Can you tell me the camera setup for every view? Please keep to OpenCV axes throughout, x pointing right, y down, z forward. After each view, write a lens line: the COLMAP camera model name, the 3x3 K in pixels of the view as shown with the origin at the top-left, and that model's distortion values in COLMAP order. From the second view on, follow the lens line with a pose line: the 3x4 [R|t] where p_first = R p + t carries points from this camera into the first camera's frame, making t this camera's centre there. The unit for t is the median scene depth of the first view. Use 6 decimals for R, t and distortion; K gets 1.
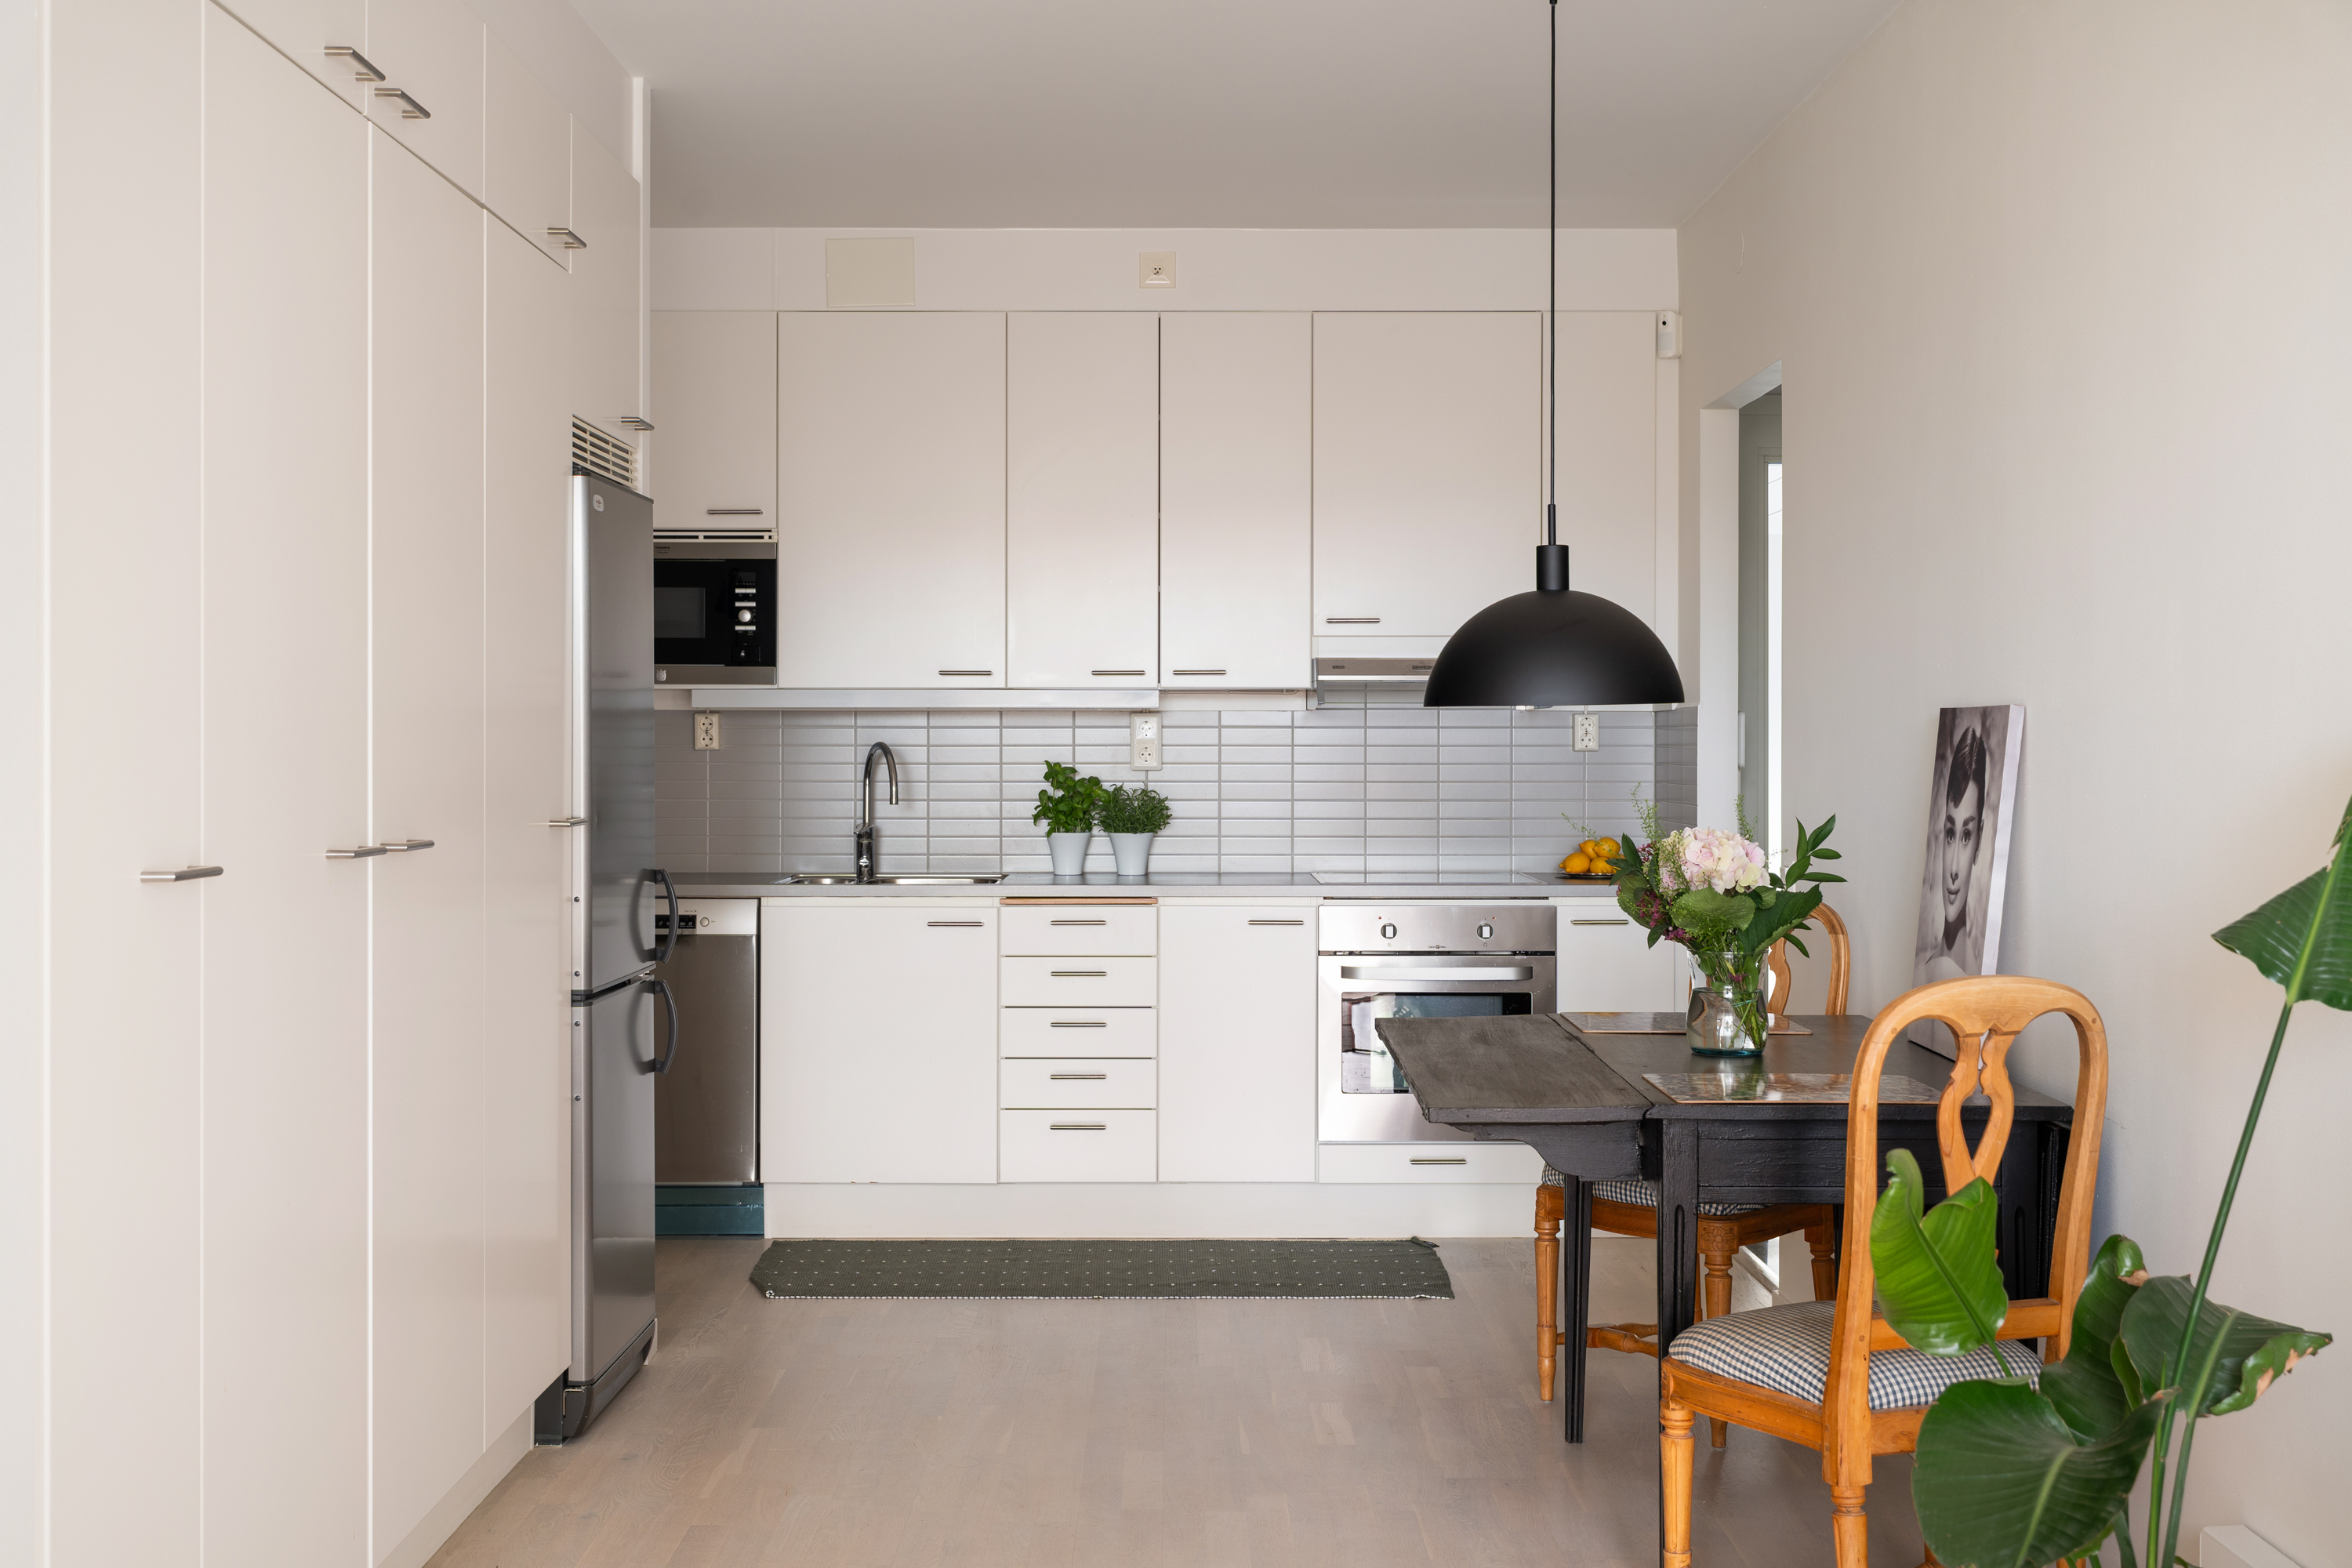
lens RADIAL K [[2626.8, 0, 1174.1], [0, 2626.8, 739.1], [0, 0, 1]] dist [0.006225, 0.005829]
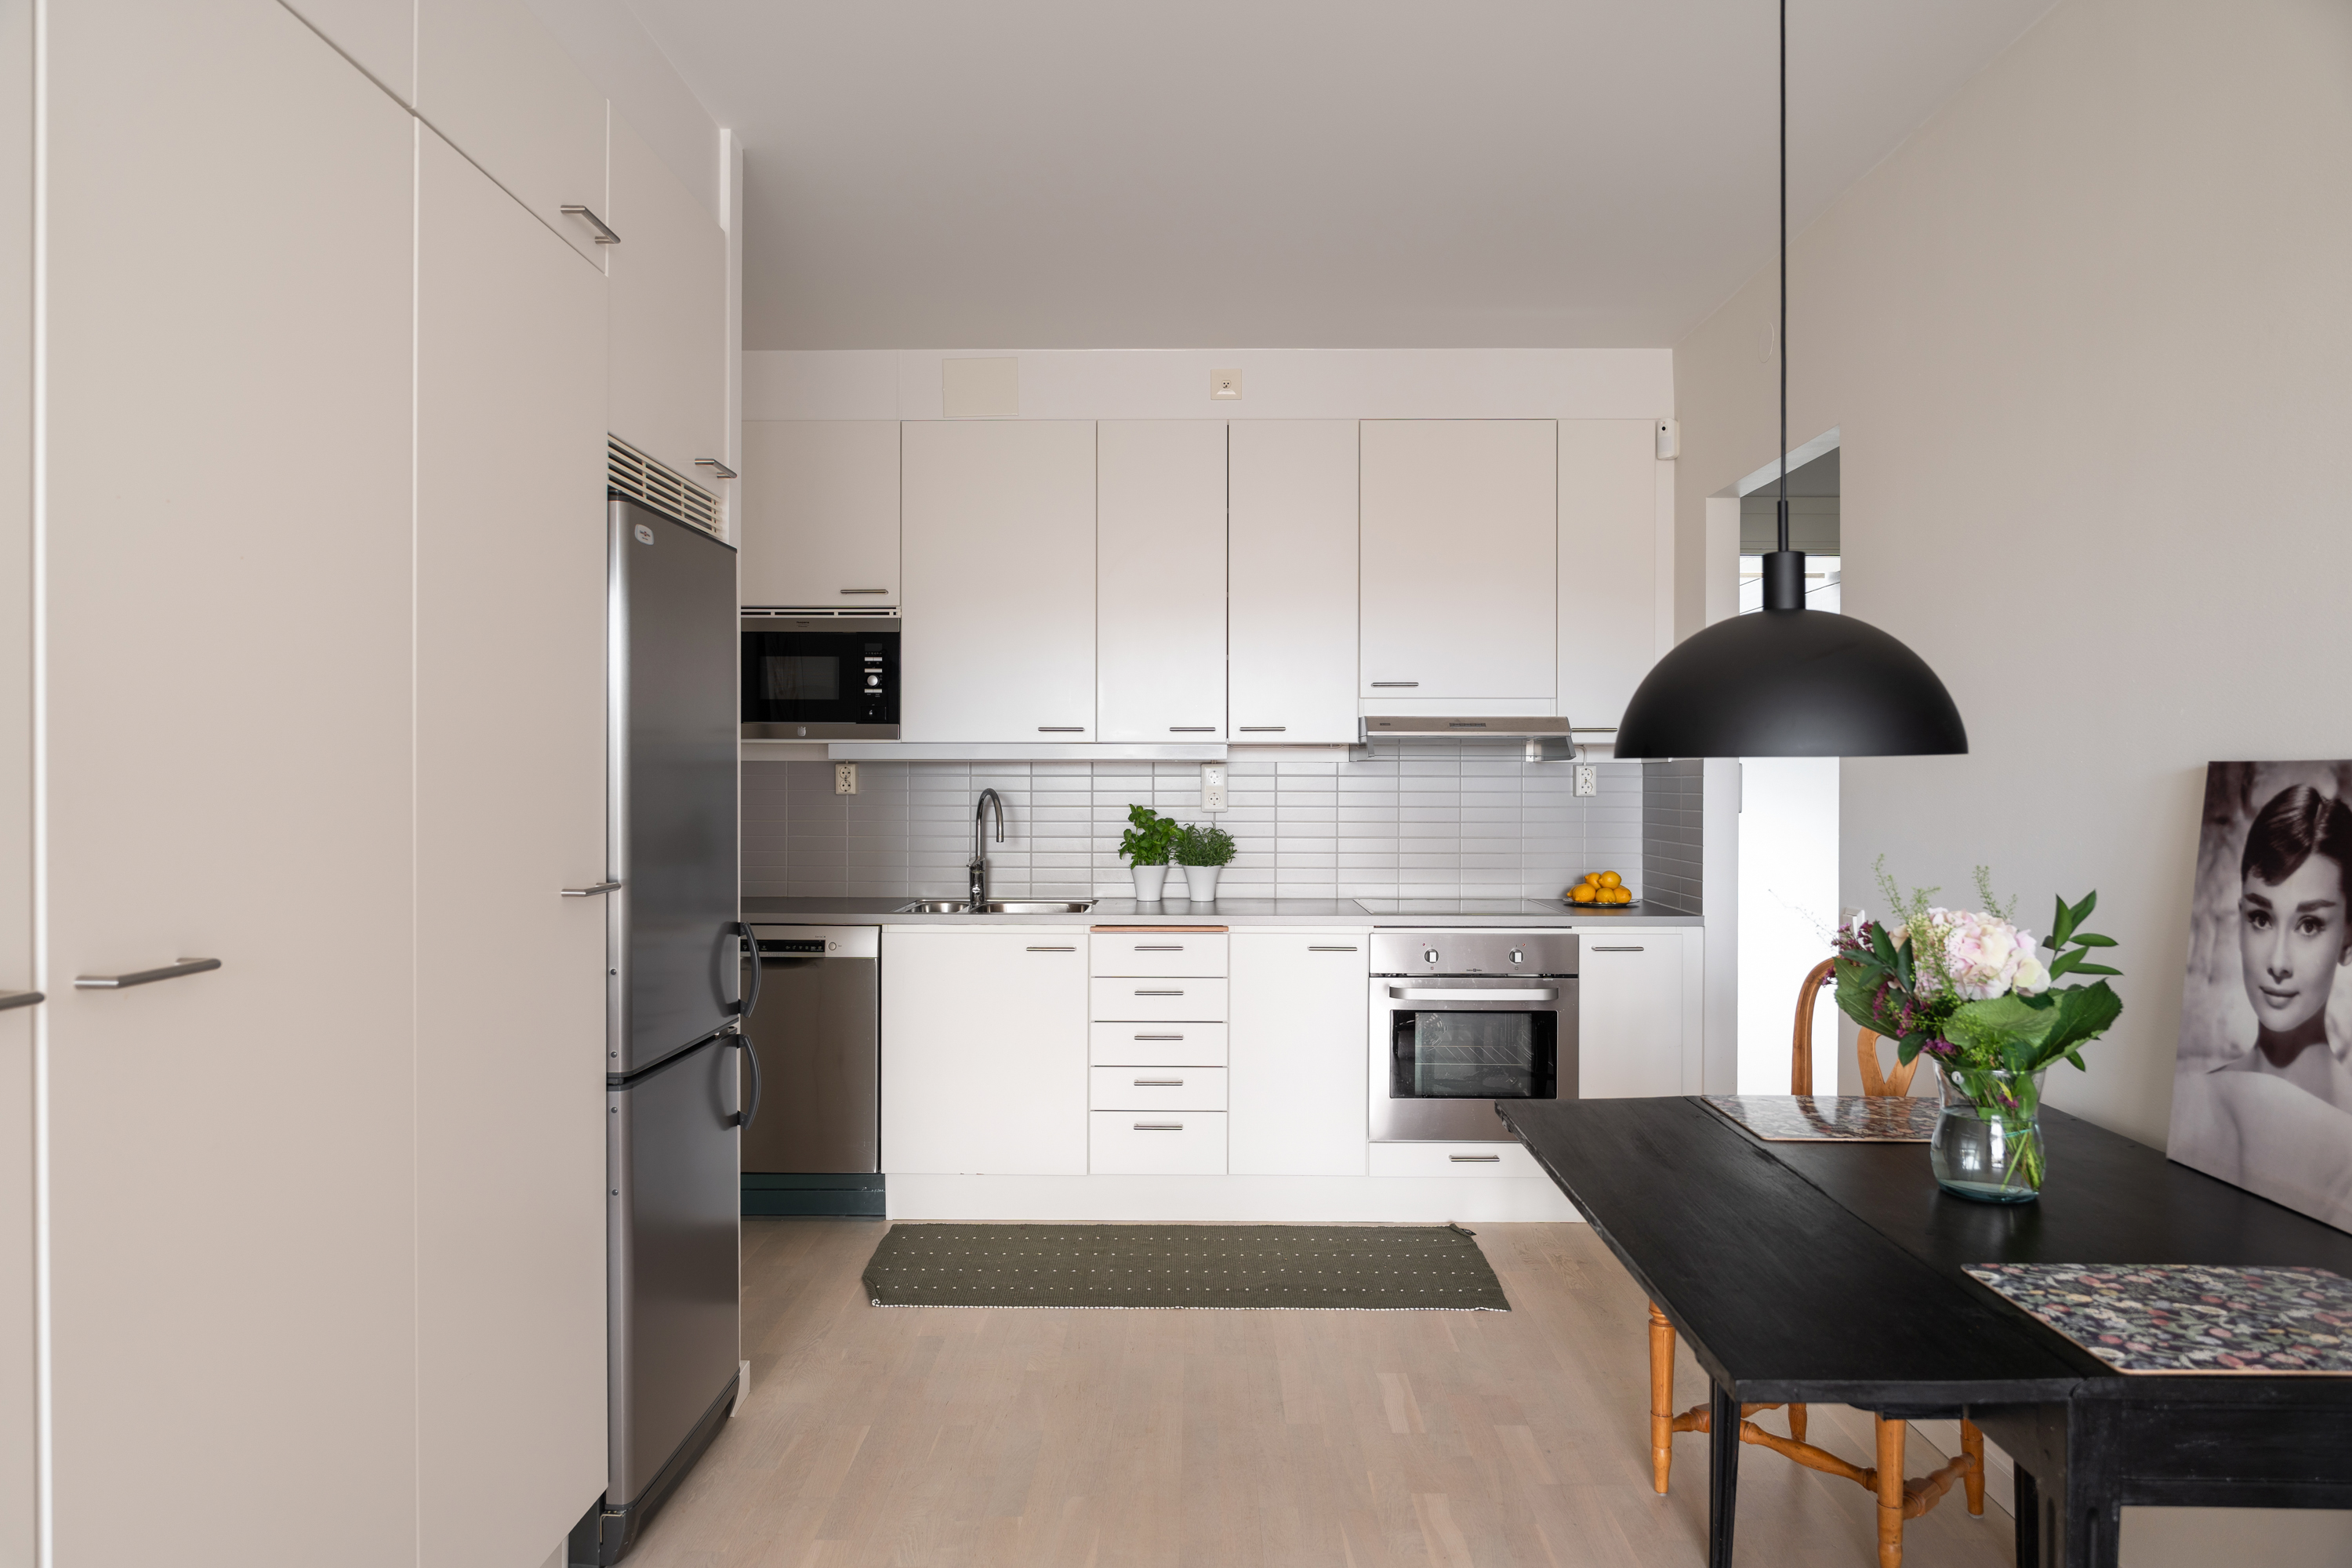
lens RADIAL K [[1553.0, 0, 1176.0], [0, 1553.0, 784.0], [0, 0, 1]] dist [-0.020572, -0.000617]
pose [[0.999864, 0.001224, -0.016443, -0.016981], [-0.001160, 0.999992, 0.003907, -0.003722], [0.016448, -0.003888, 0.999857, 0.308332]]
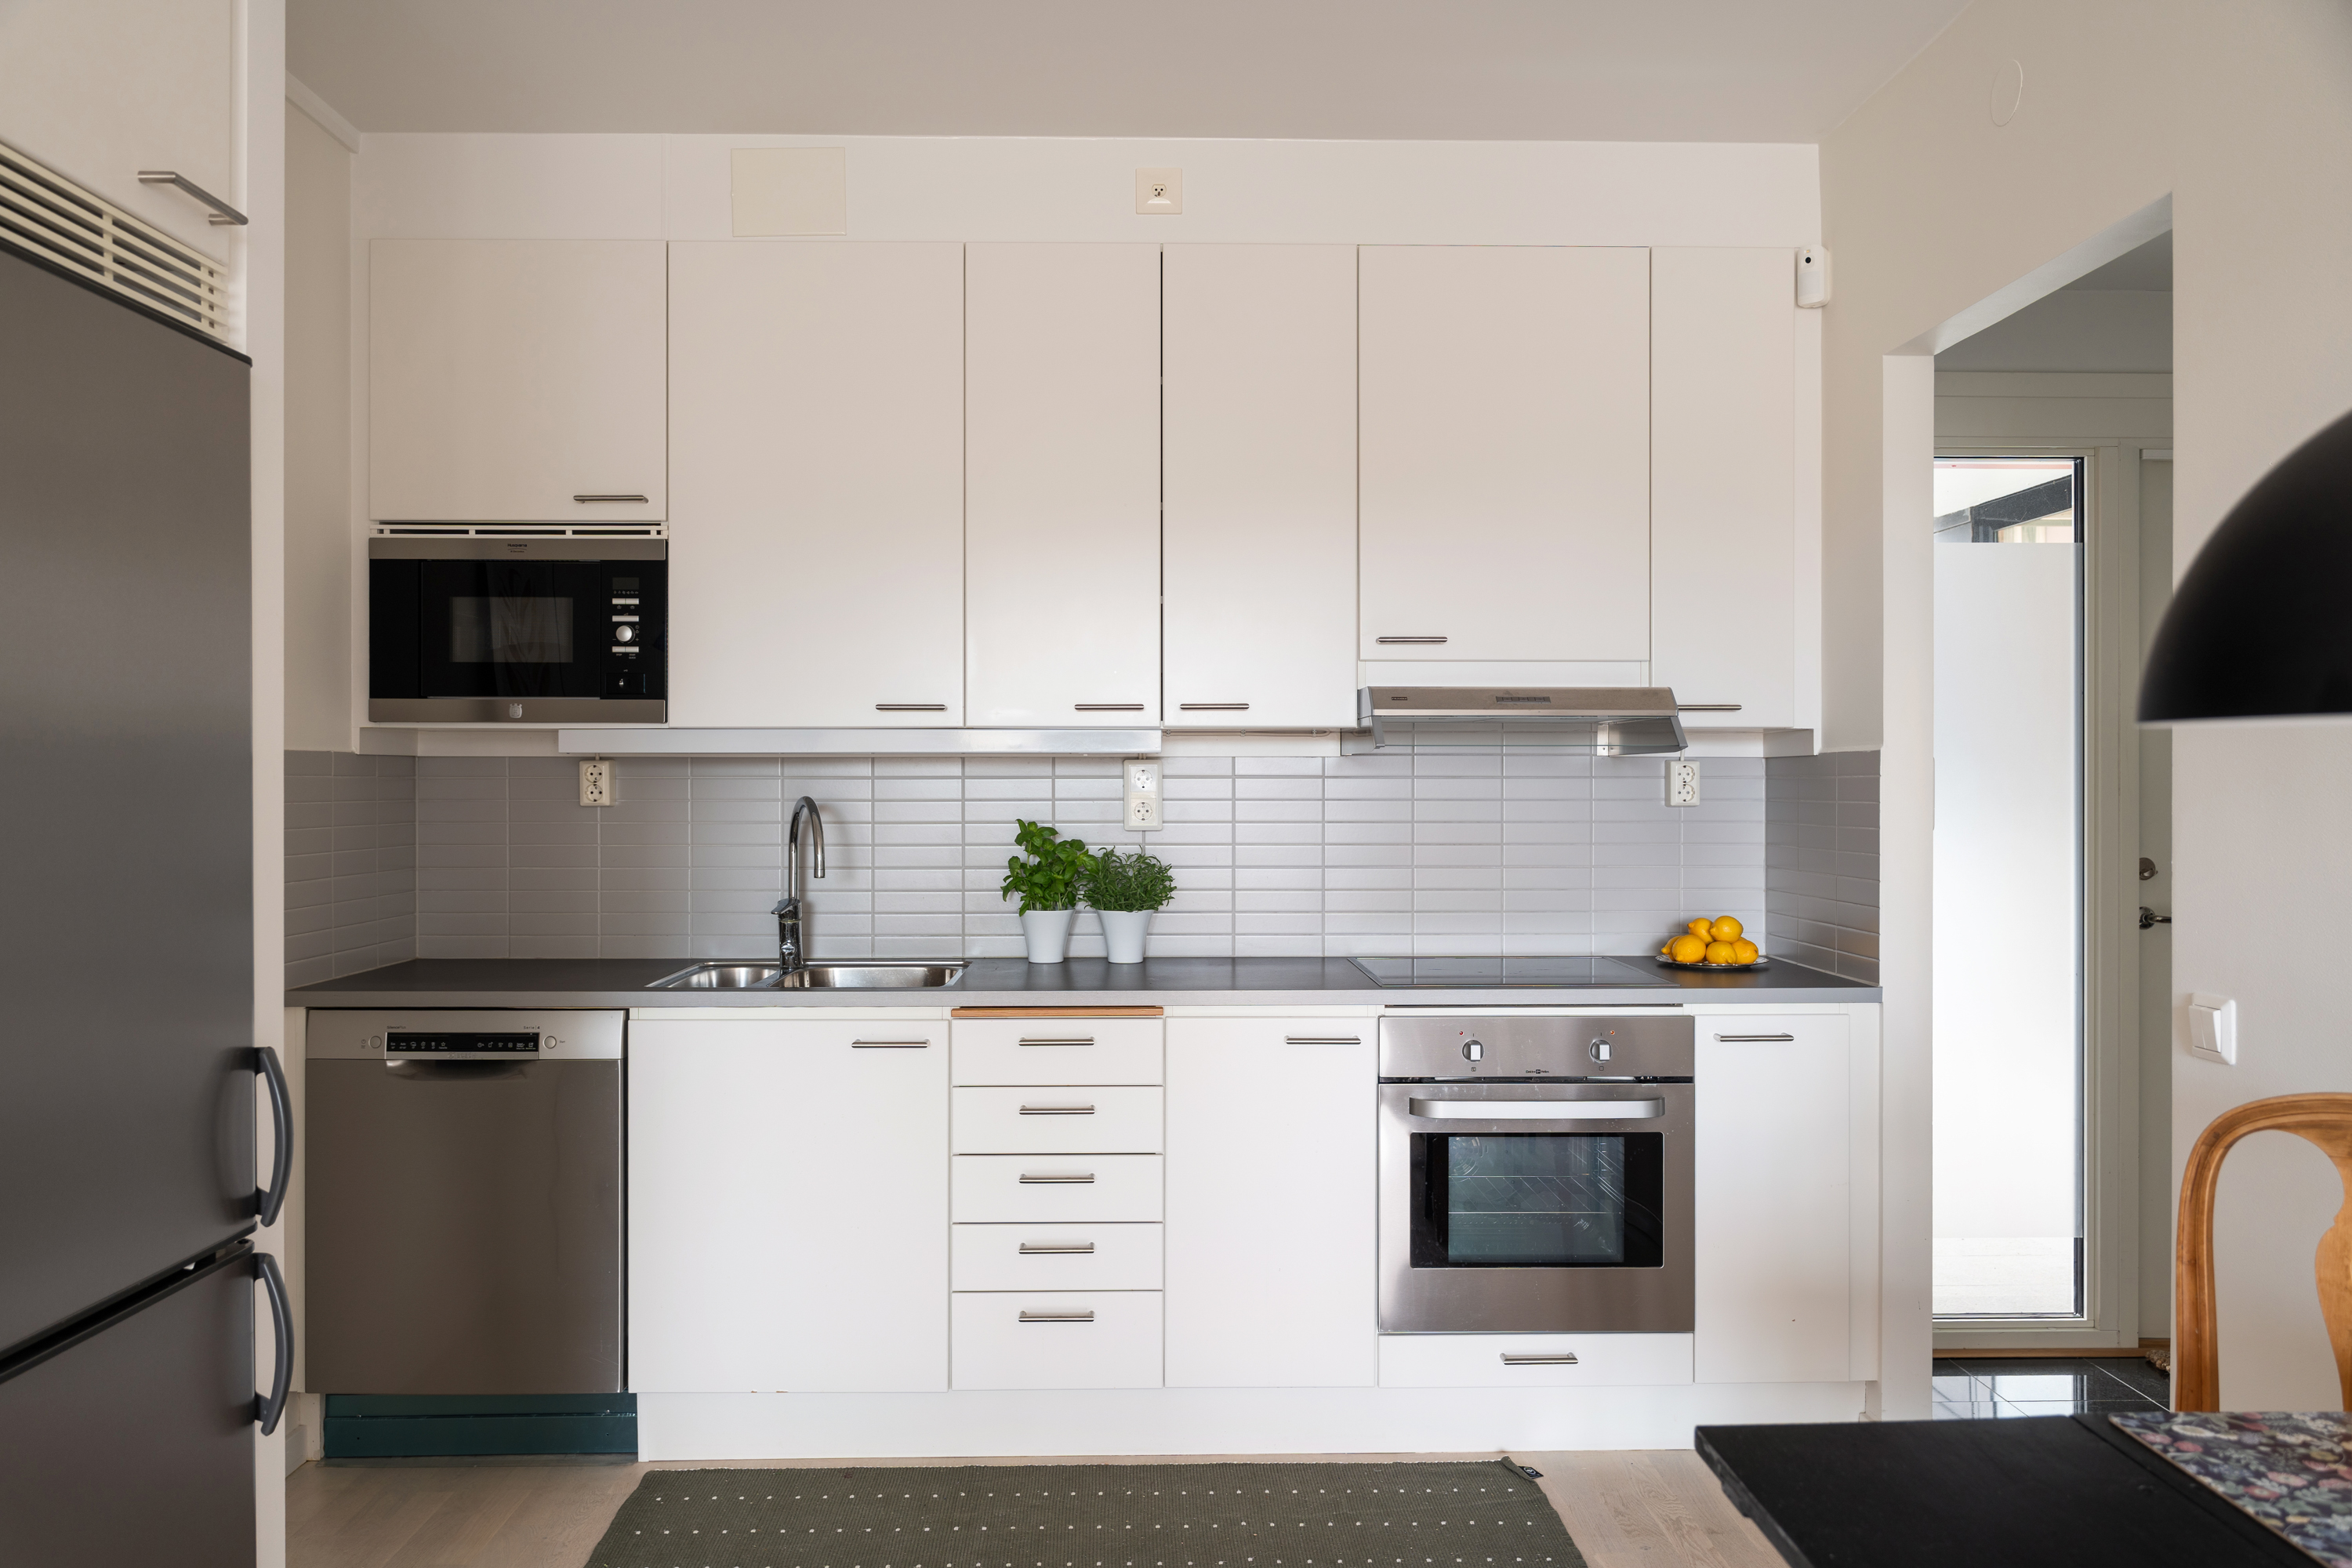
lens RADIAL K [[1795.0, 0, 1176.0], [0, 1795.0, 784.0], [0, 0, 1]] dist [-0.007838, 0.001114]
pose [[0.999755, -0.000952, 0.022111, -0.013163], [0.000915, 0.999998, 0.001653, -0.003498], [-0.022112, -0.001633, 0.999754, 0.464255]]
